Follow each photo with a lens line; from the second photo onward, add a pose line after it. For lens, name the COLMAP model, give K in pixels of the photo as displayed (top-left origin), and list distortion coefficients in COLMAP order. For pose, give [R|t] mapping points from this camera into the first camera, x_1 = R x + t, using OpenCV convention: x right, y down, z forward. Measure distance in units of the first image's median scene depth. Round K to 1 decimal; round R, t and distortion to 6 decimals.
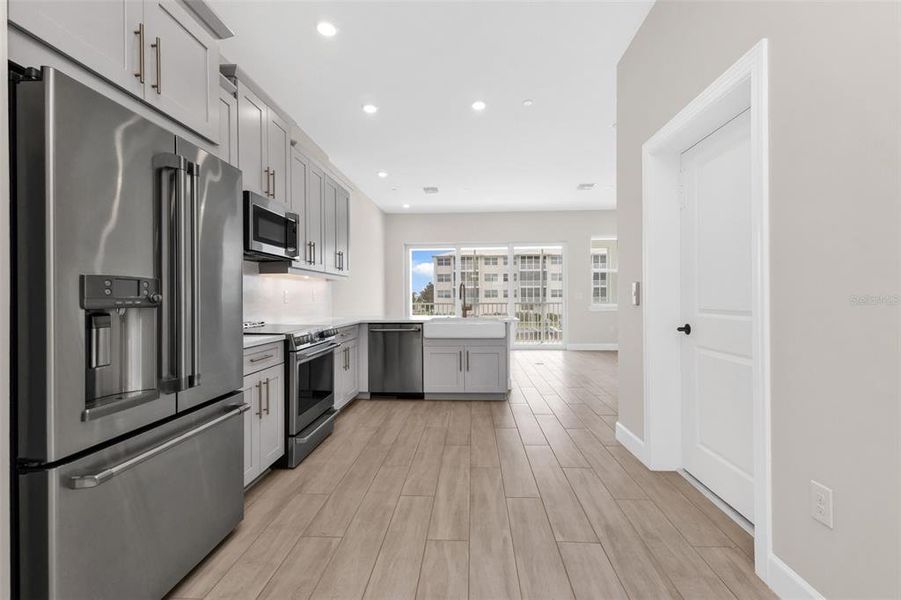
lens RADIAL K [[399.8, 0, 455.9], [0, 399.8, 298.3], [0, 0, 1]] dist [0.015217, -0.003008]
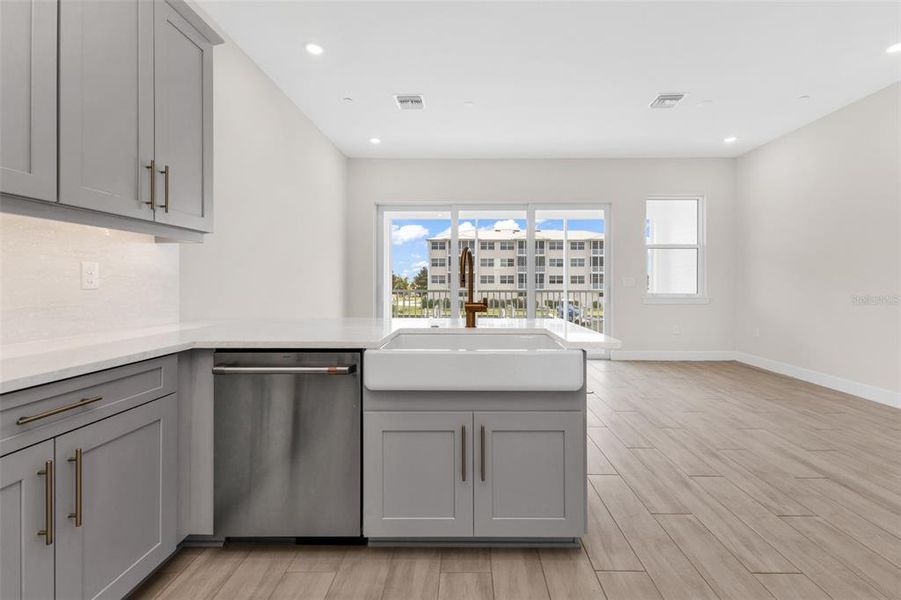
lens RADIAL K [[399.8, 0, 459.4], [0, 399.8, 284.0], [0, 0, 1]] dist [0.015217, -0.003008]
pose [[0.999737, 0.007924, 0.021532, -0.000580], [-0.007927, 0.999969, 0.000065, -0.000795], [-0.021531, -0.000236, 0.999768, 0.821058]]
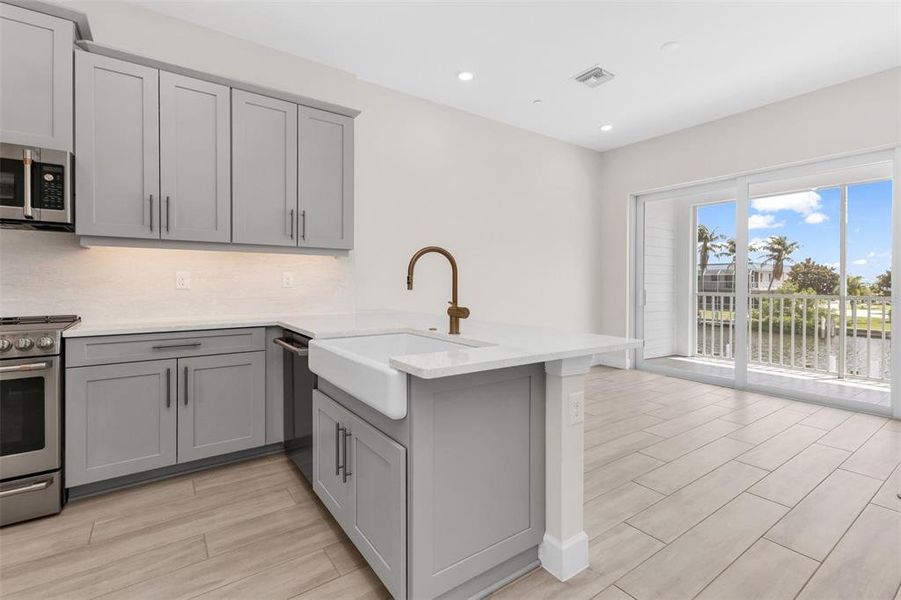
lens RADIAL K [[399.8, 0, 460.1], [0, 399.8, 284.3], [0, 0, 1]] dist [0.015217, -0.003008]
pose [[0.612004, 0.010287, -0.790788, 0.508609], [-0.008129, 0.999944, 0.006717, -0.008056], [0.790813, 0.002318, 0.612053, 1.115888]]
